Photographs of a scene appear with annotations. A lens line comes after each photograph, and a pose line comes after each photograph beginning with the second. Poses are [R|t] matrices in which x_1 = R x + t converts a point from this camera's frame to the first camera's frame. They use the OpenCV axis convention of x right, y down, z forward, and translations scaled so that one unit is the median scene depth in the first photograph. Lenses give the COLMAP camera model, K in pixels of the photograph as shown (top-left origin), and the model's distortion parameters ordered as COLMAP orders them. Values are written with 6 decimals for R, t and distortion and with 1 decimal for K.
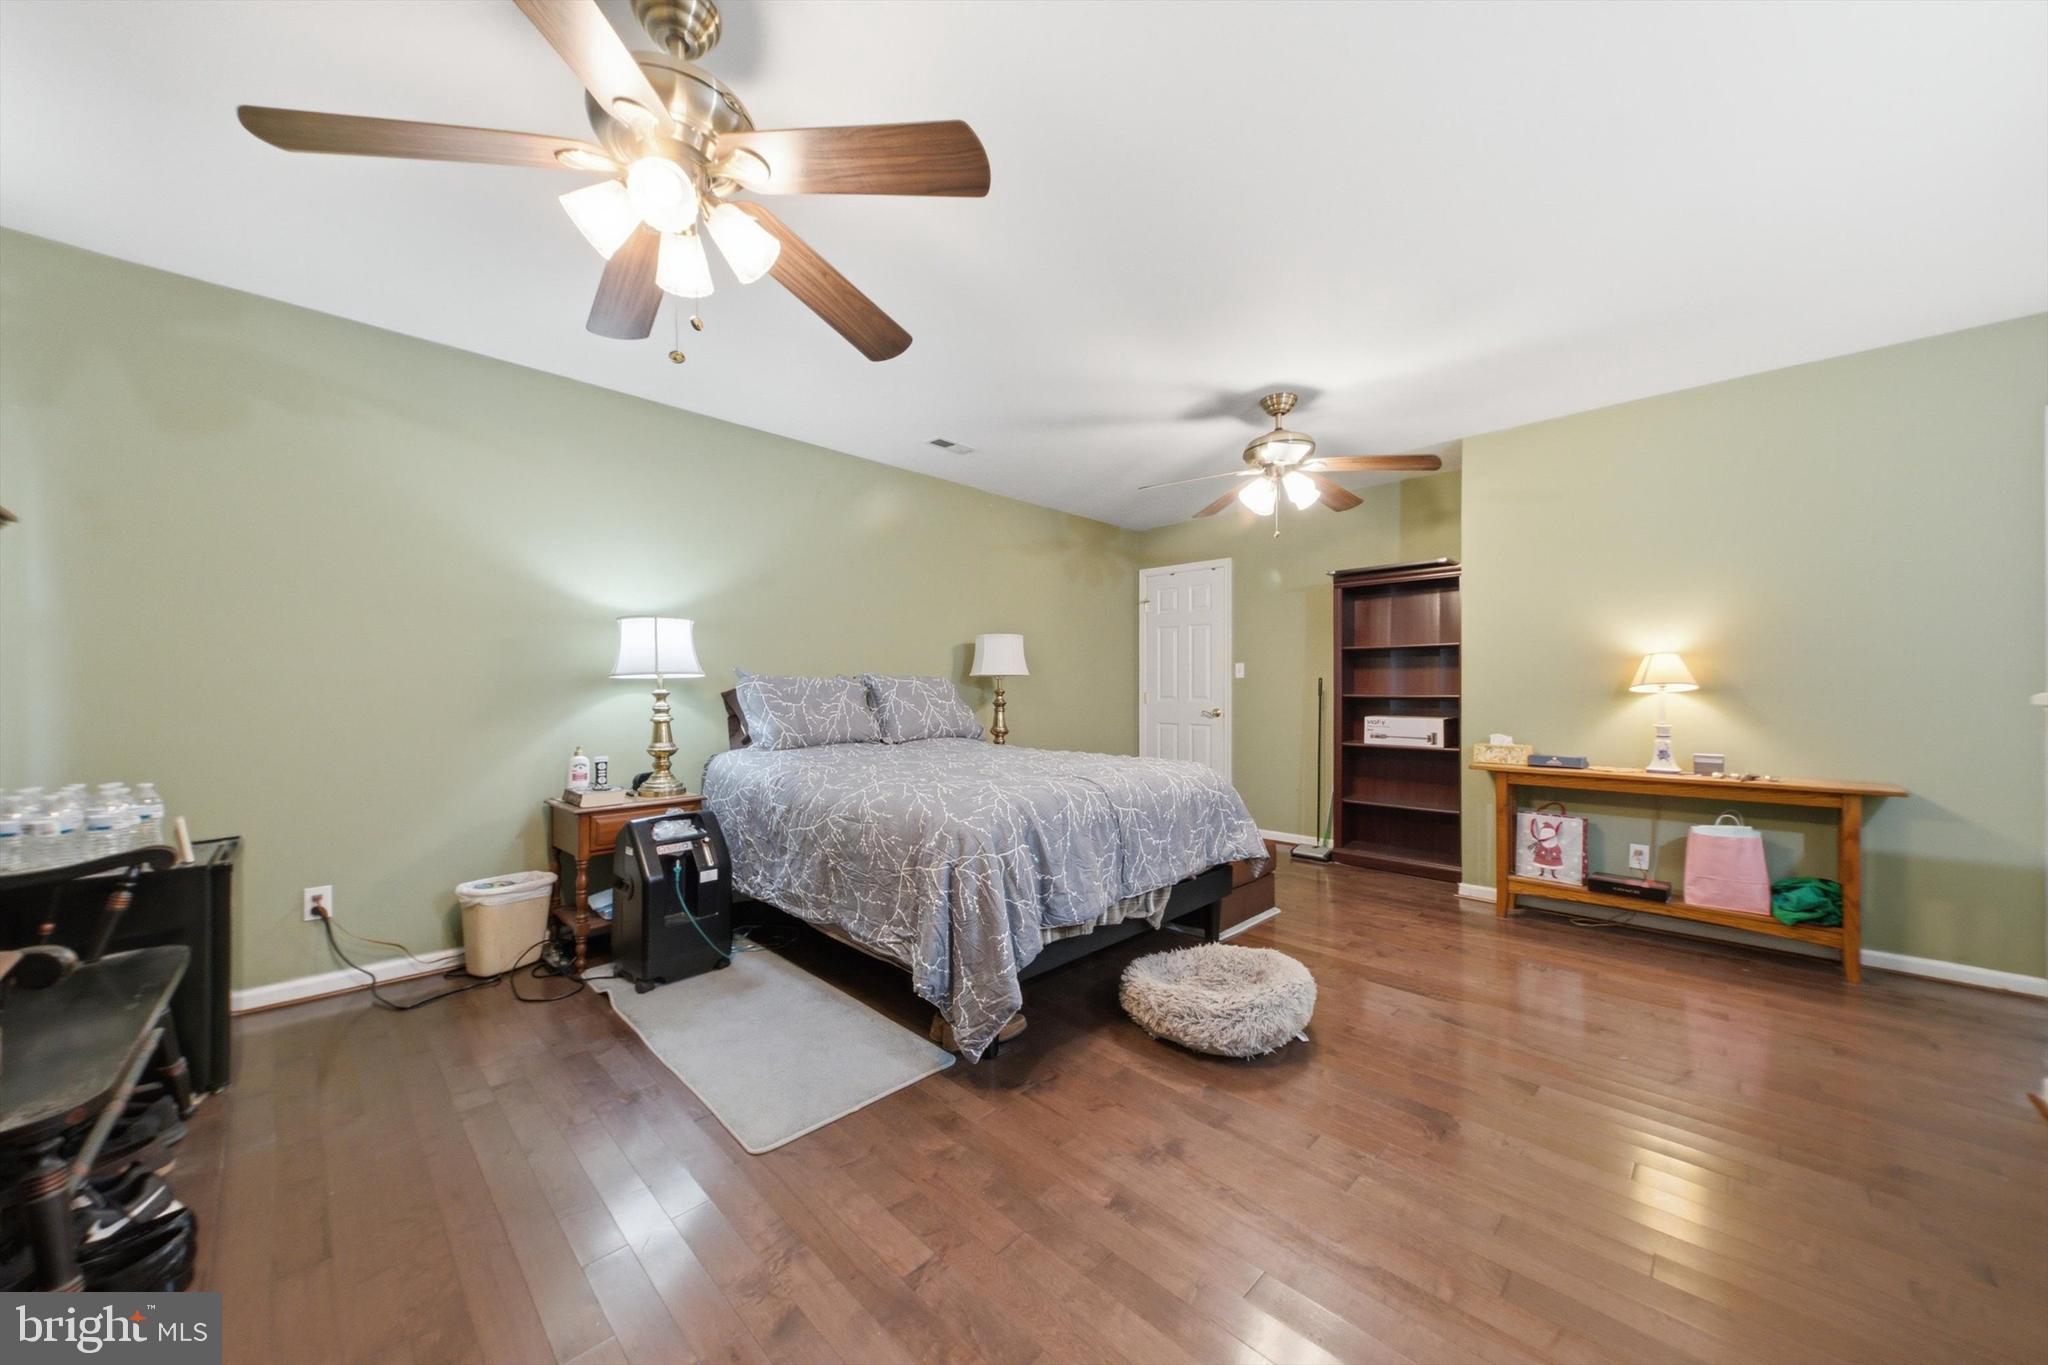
lens RADIAL K [[726.1, 0, 1019.8], [0, 726.1, 691.7], [0, 0, 1]] dist [0.011479, -0.002304]
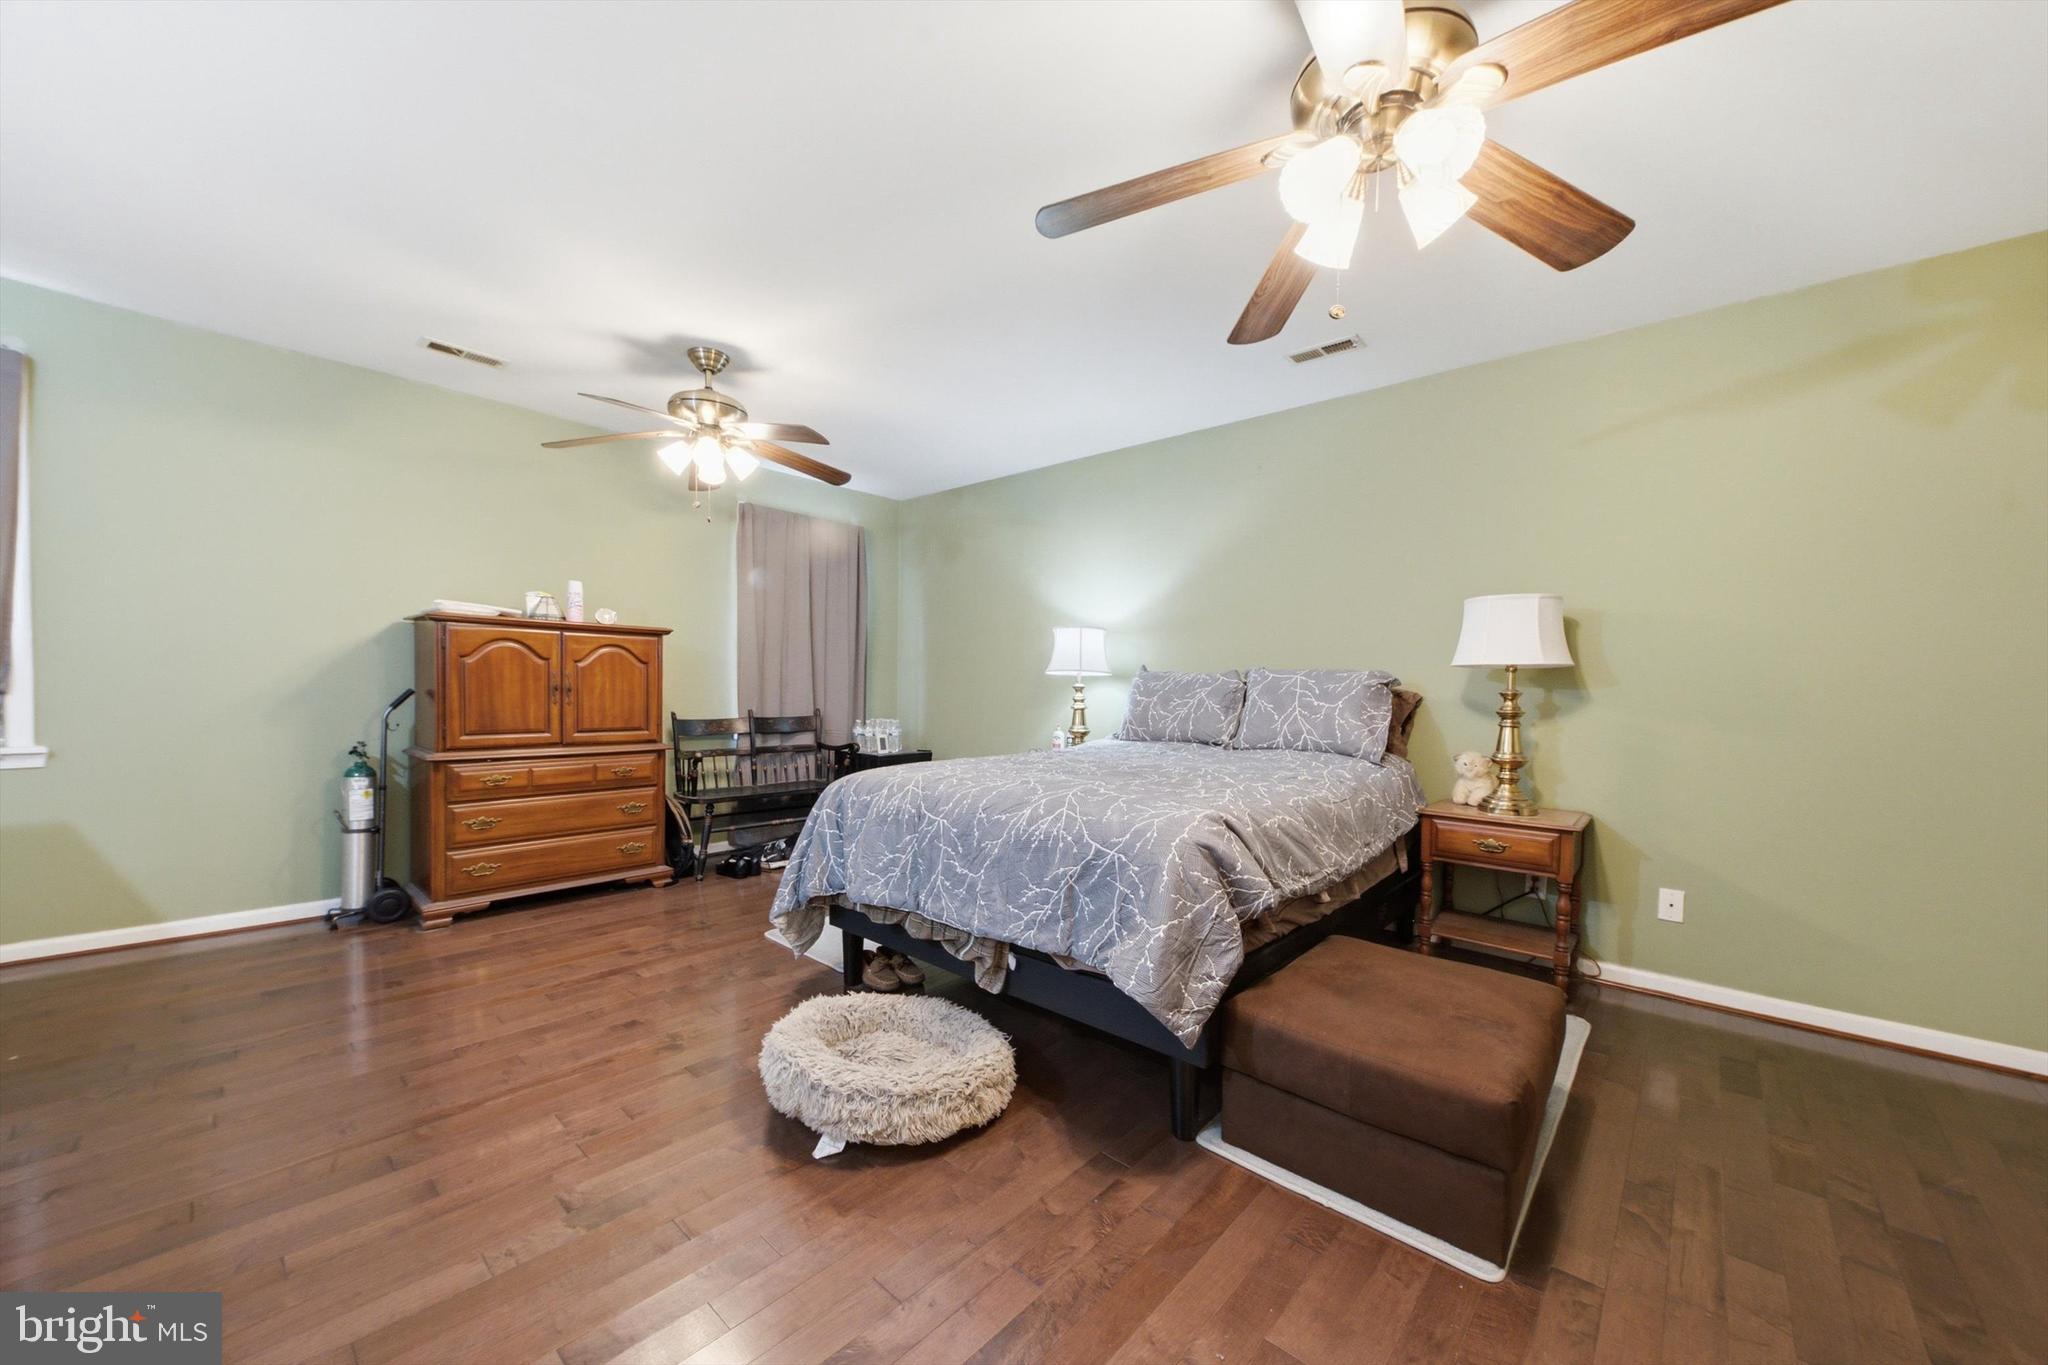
lens RADIAL K [[726.1, 0, 1019.8], [0, 726.1, 691.7], [0, 0, 1]] dist [0.011479, -0.002304]
pose [[0.079533, 0.011742, -0.996763, 0.723304], [-0.019827, 0.999751, 0.010195, -0.000725], [0.996635, 0.018952, 0.079746, 0.724946]]
